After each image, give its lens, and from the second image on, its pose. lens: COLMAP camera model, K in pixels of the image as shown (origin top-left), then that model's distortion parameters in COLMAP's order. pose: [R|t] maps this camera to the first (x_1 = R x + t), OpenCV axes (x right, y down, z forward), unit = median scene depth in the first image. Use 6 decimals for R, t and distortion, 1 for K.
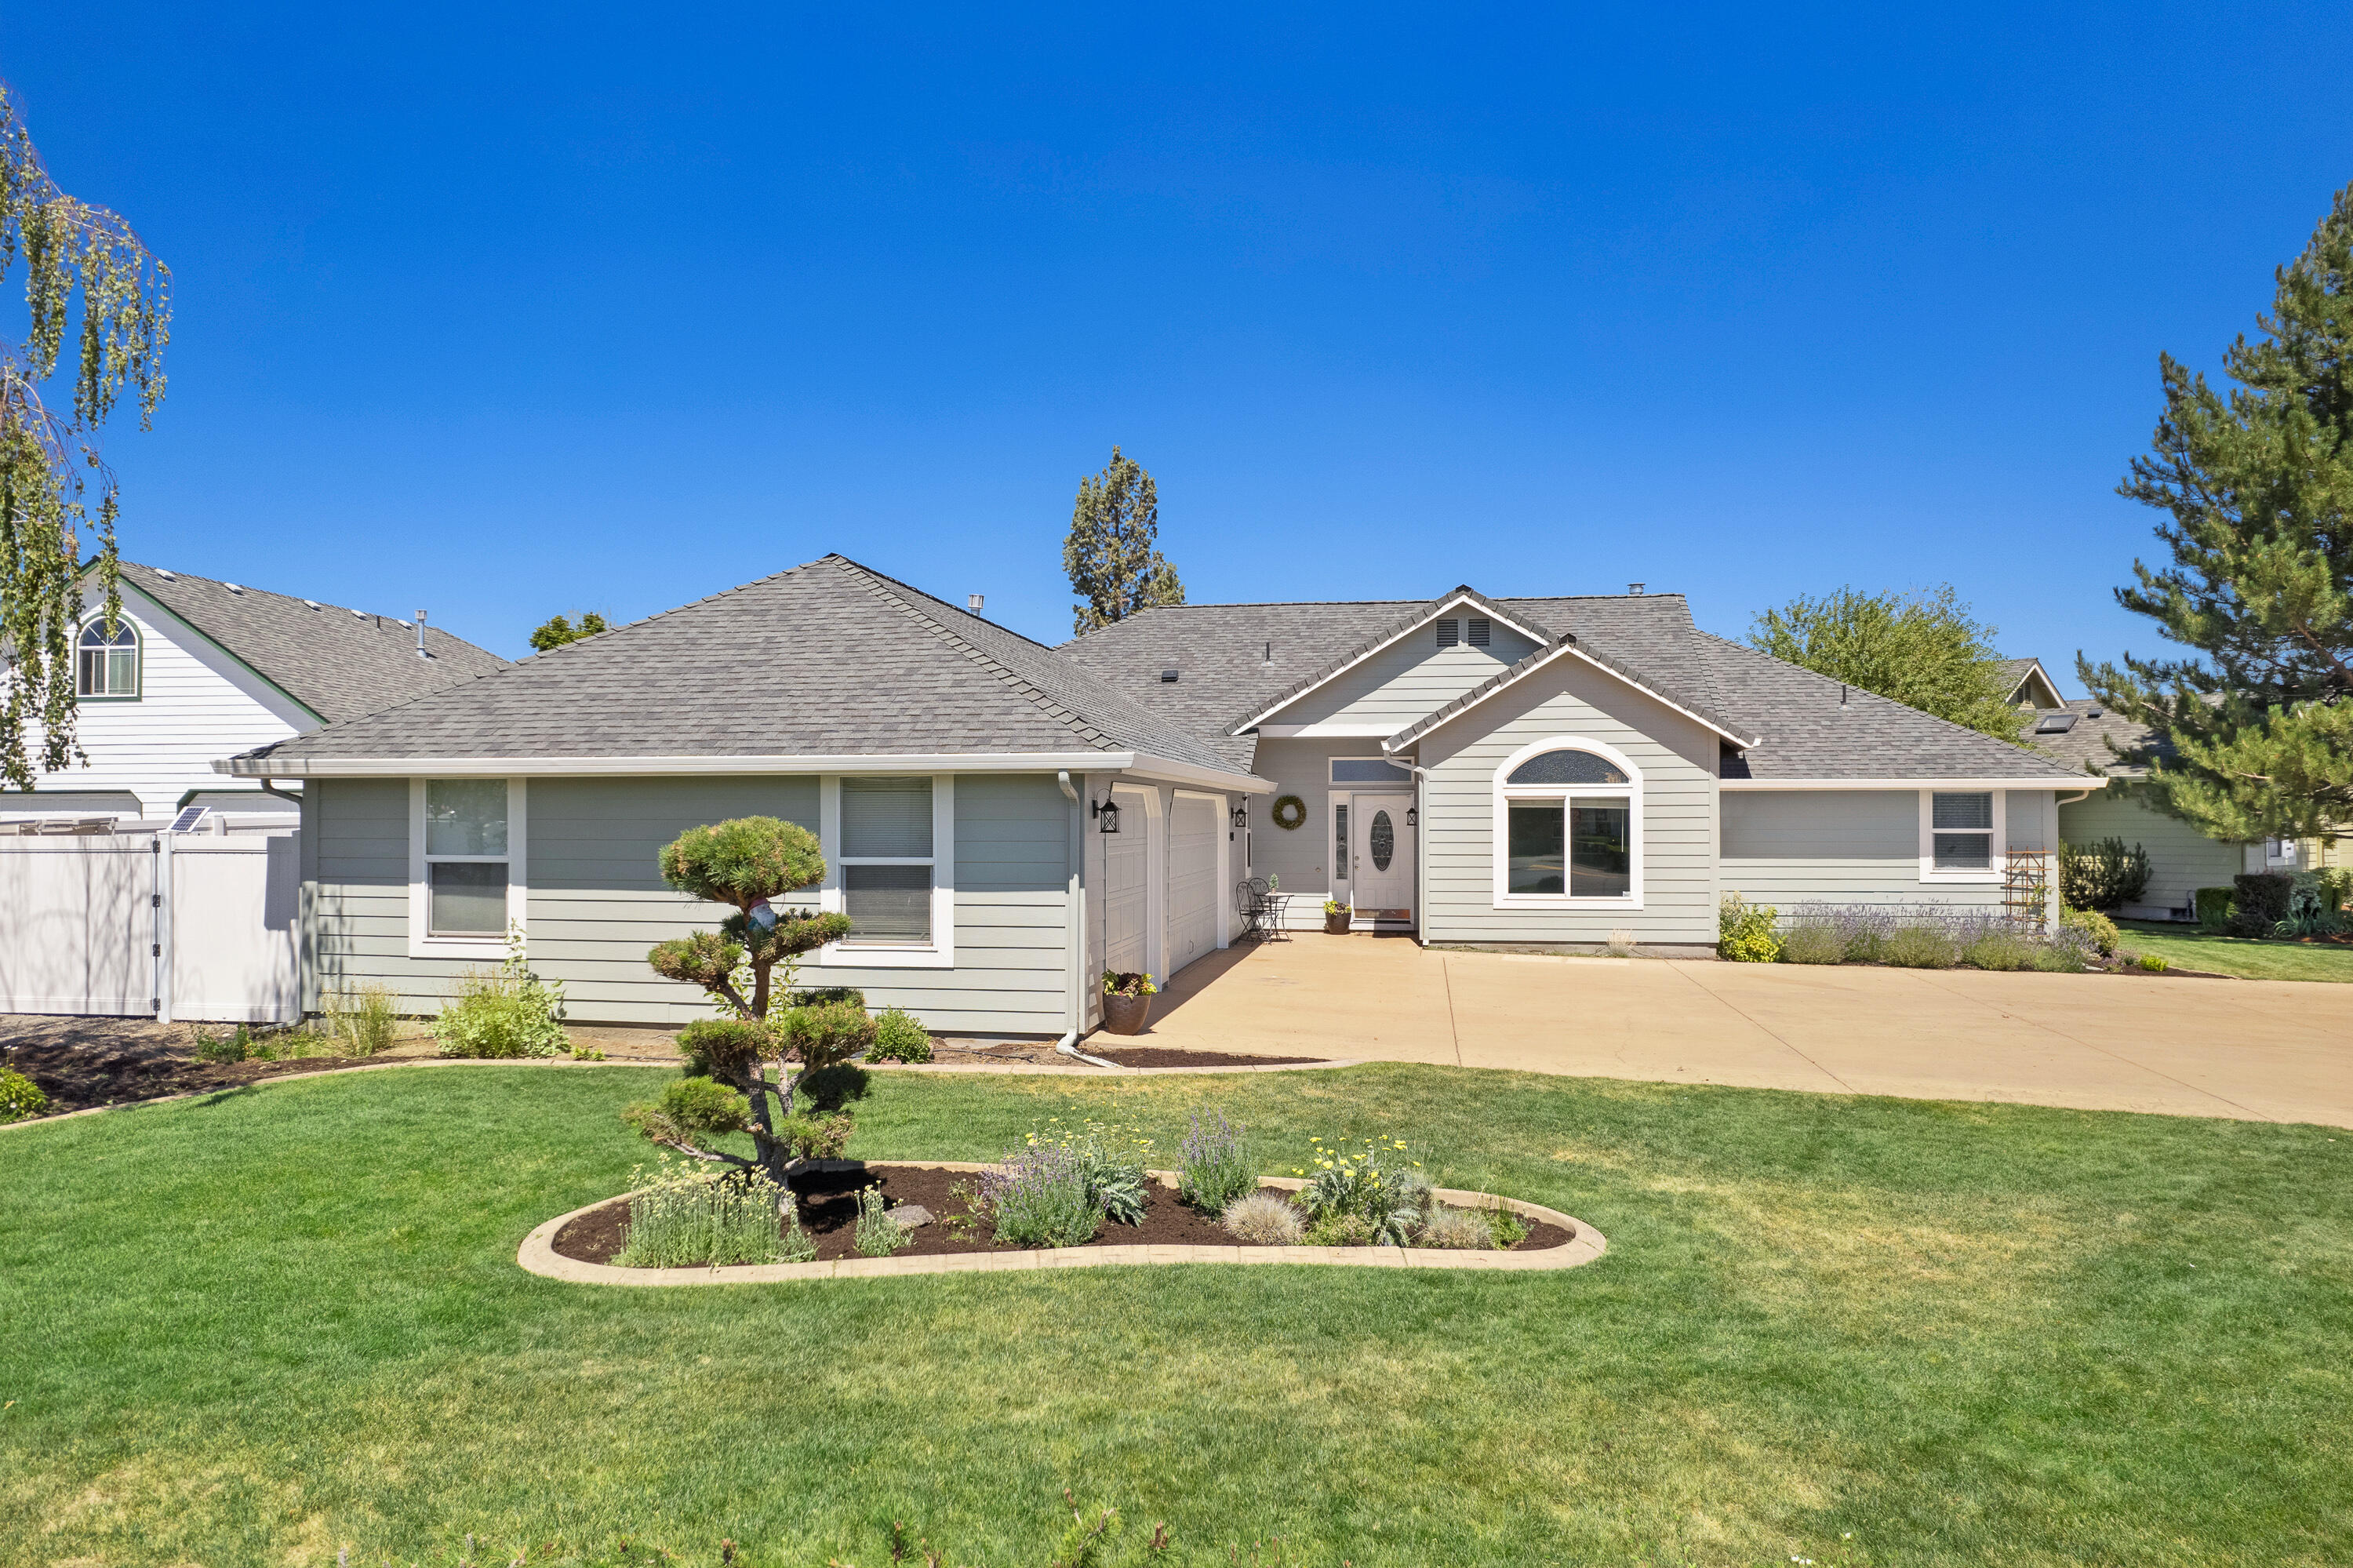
lens RADIAL K [[1518.6, 0, 1176.5], [0, 1518.6, 784.0], [0, 0, 1]] dist [-0.056331, 0.000065]
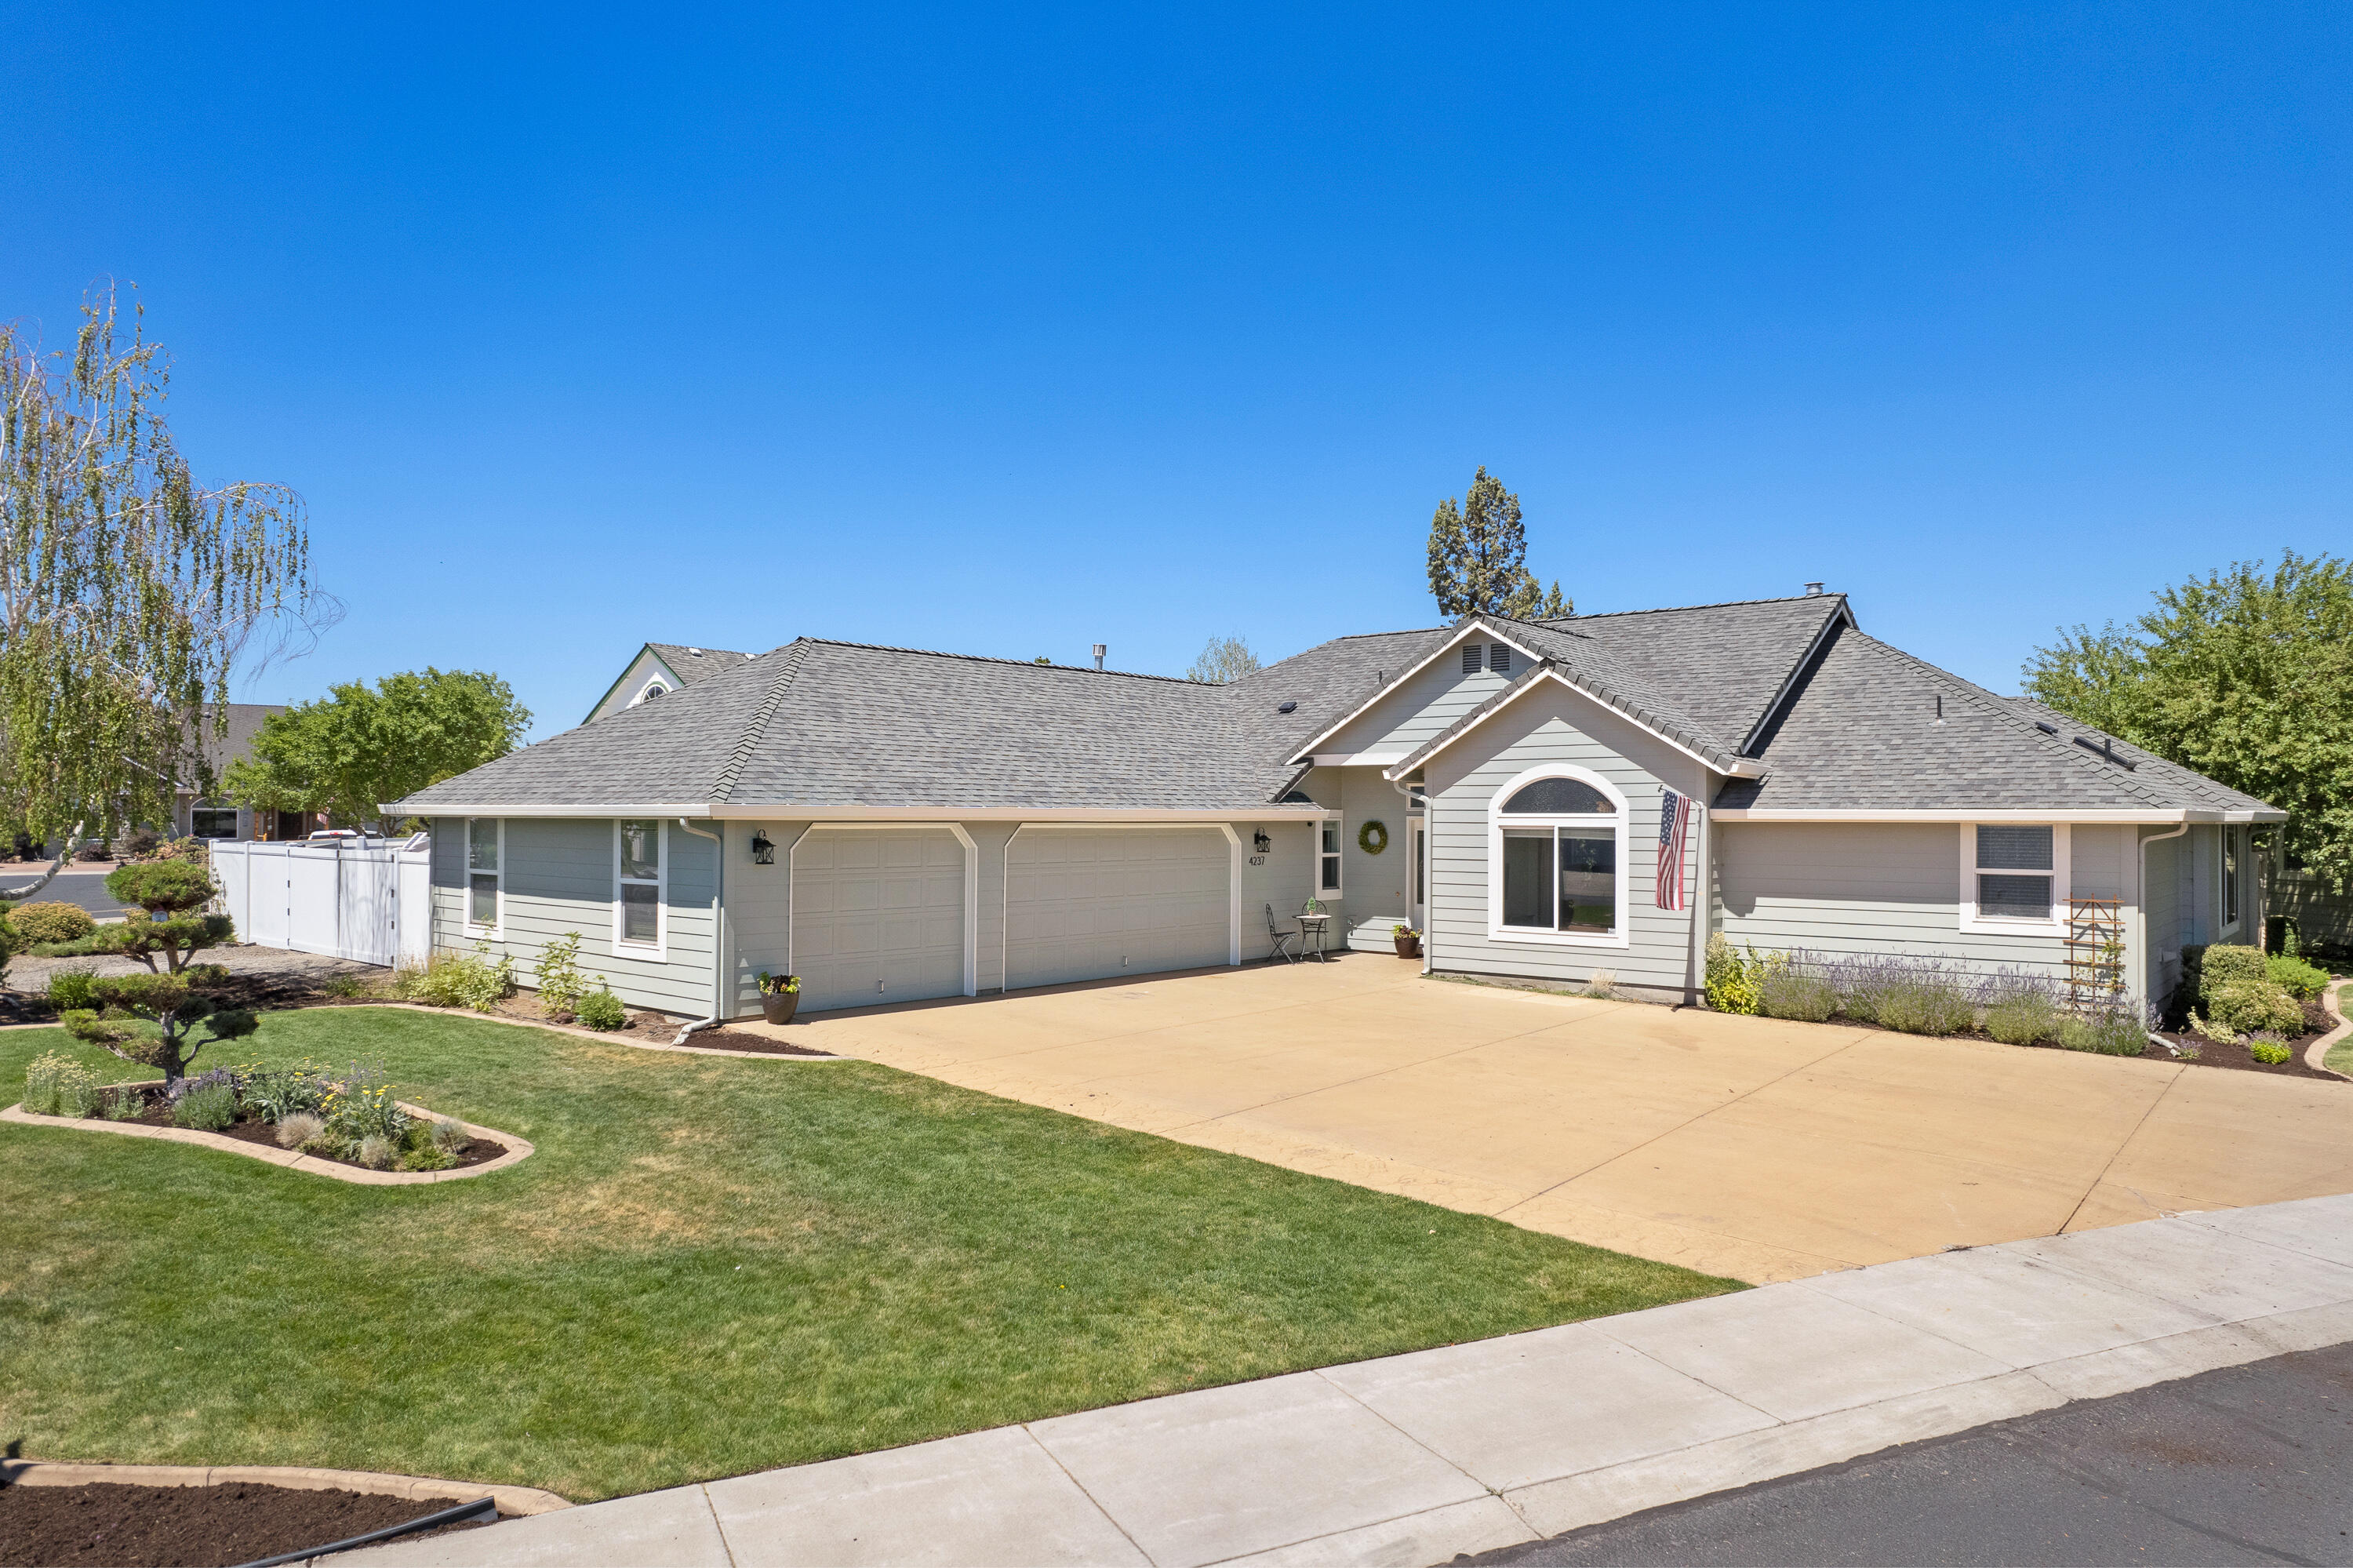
lens RADIAL K [[1518.6, 0, 1176.5], [0, 1518.6, 784.0], [0, 0, 1]] dist [-0.056331, 0.000065]
pose [[0.859304, -0.005586, -0.511435, 0.543636], [0.005755, 0.999983, -0.001253, -0.018885], [0.511433, -0.001866, 0.859321, 0.053404]]
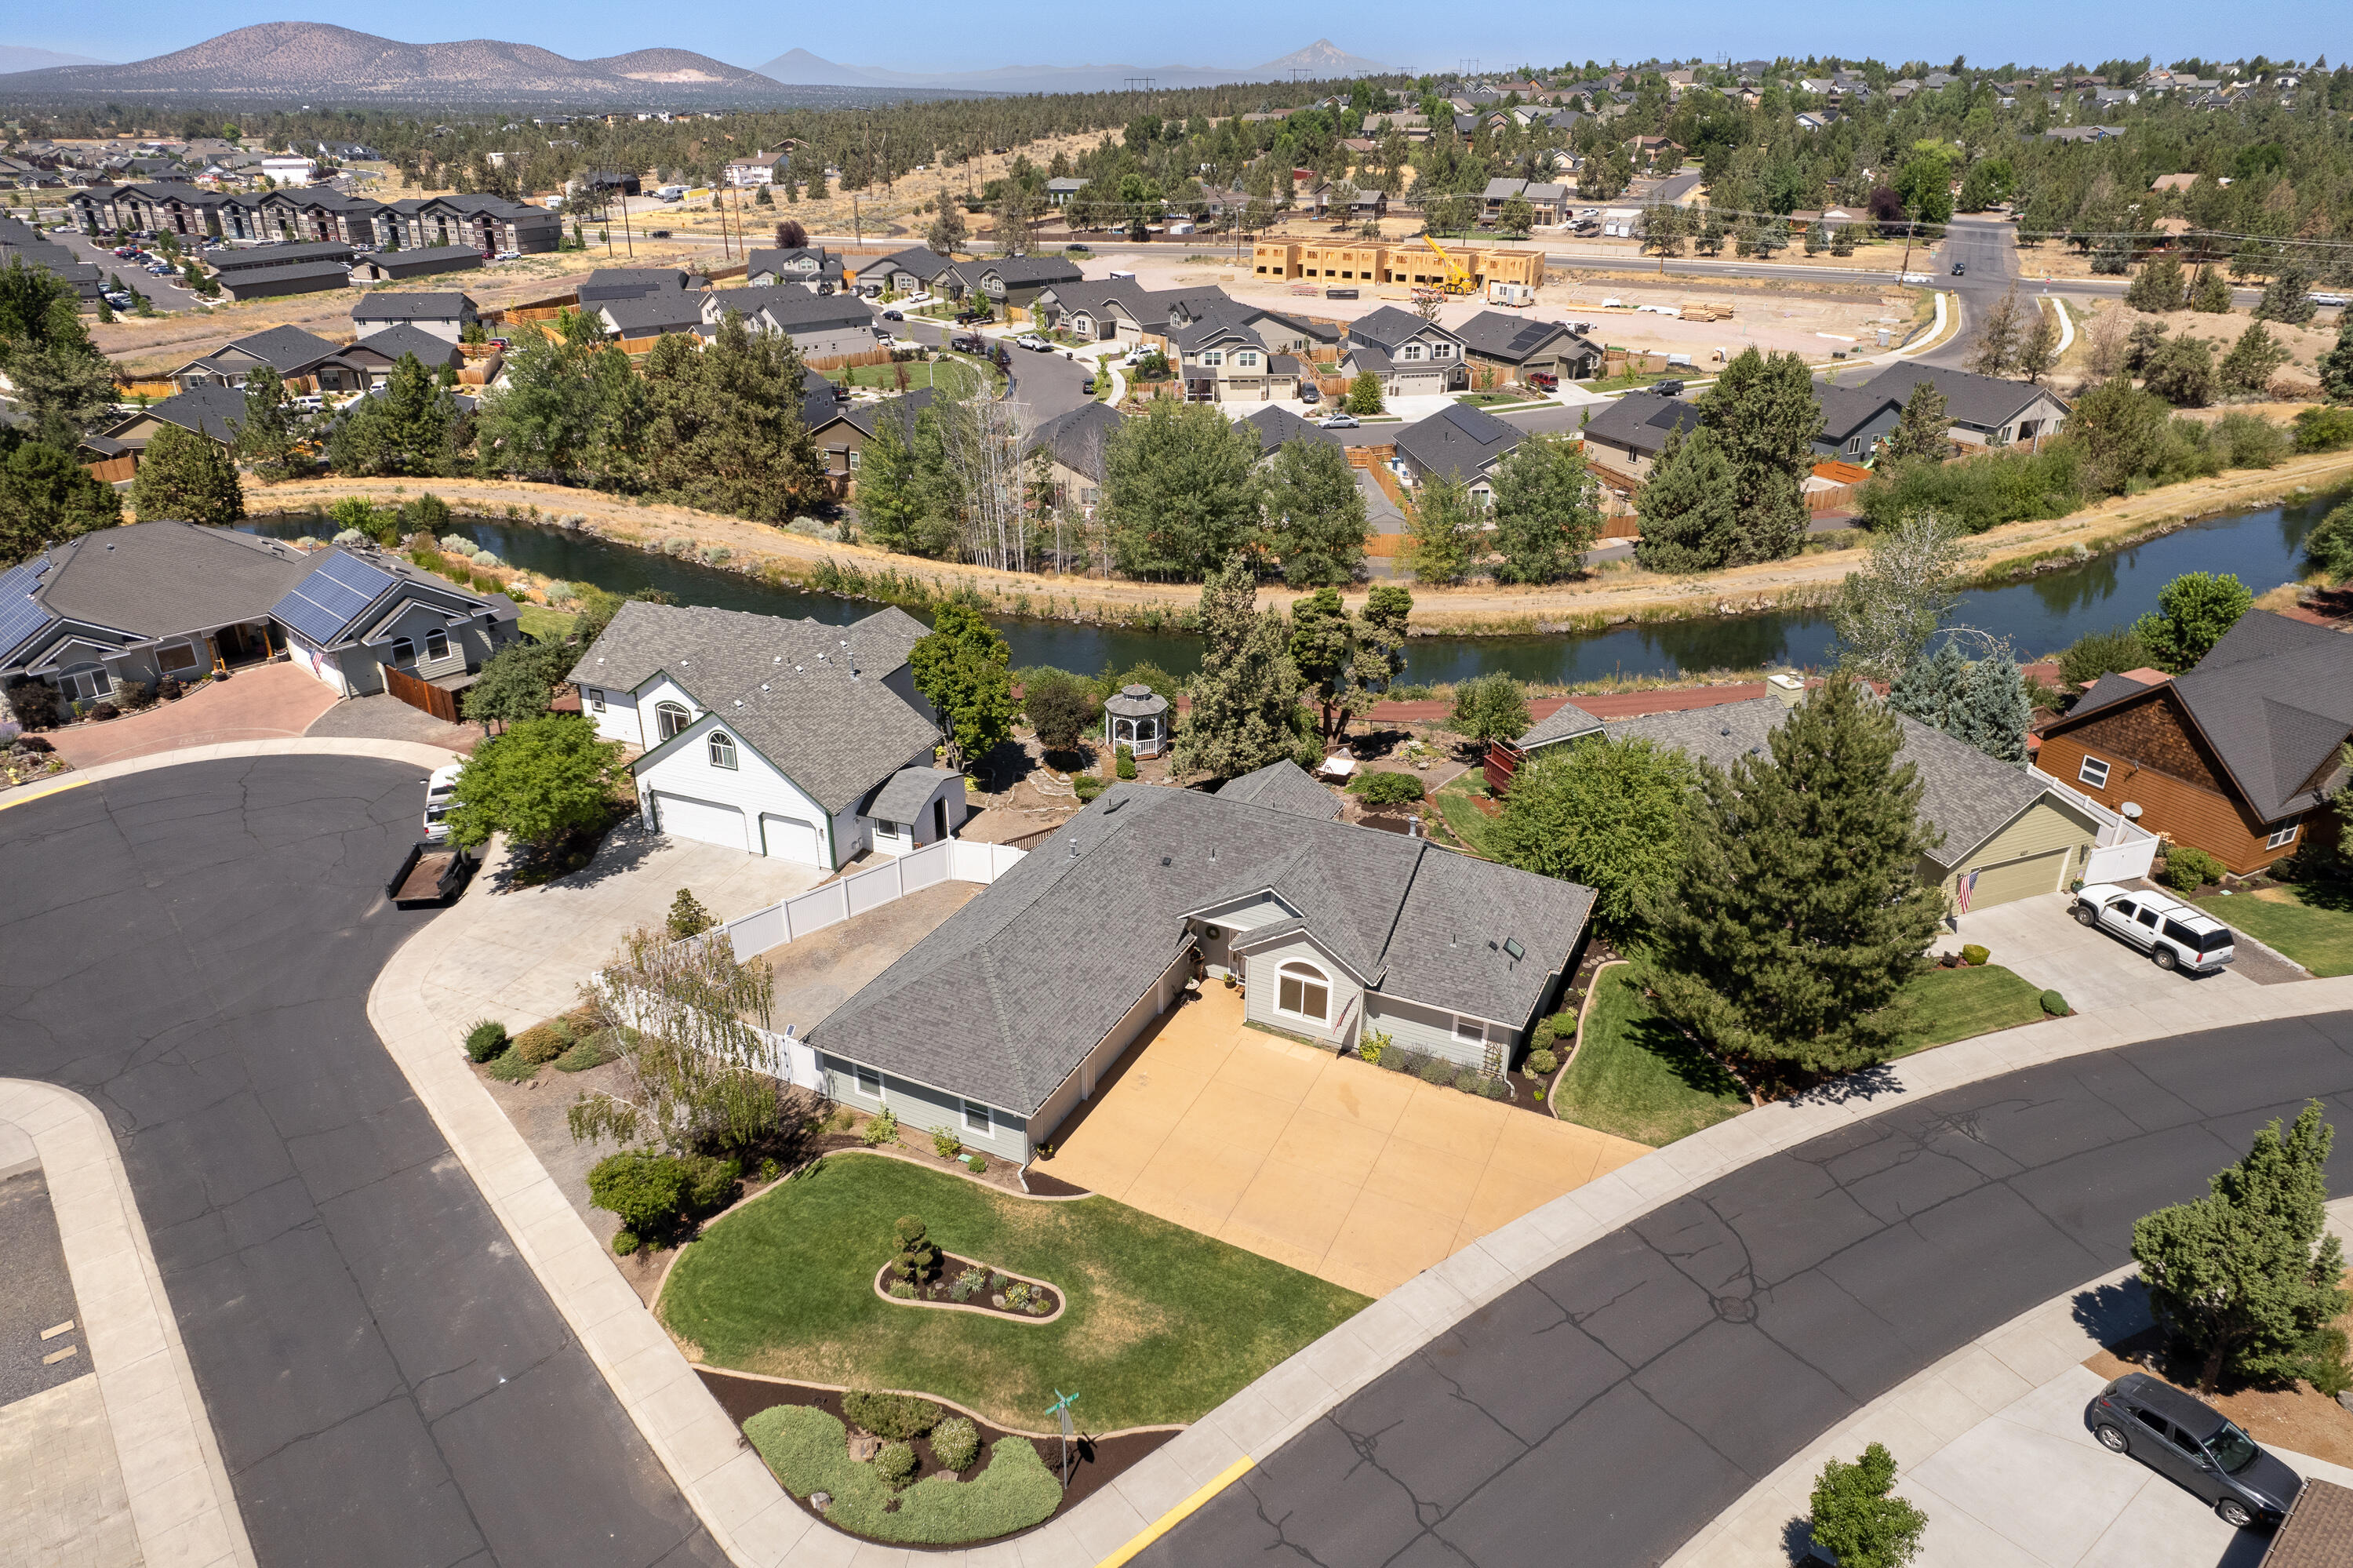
lens RADIAL K [[1518.6, 0, 1176.5], [0, 1518.6, 784.0], [0, 0, 1]] dist [-0.056331, 0.000065]
pose [[0.958478, 0.117173, -0.259980, 0.644253], [0.011717, 0.894730, 0.446453, -1.309625], [0.284925, -0.430962, 0.856207, -0.924904]]
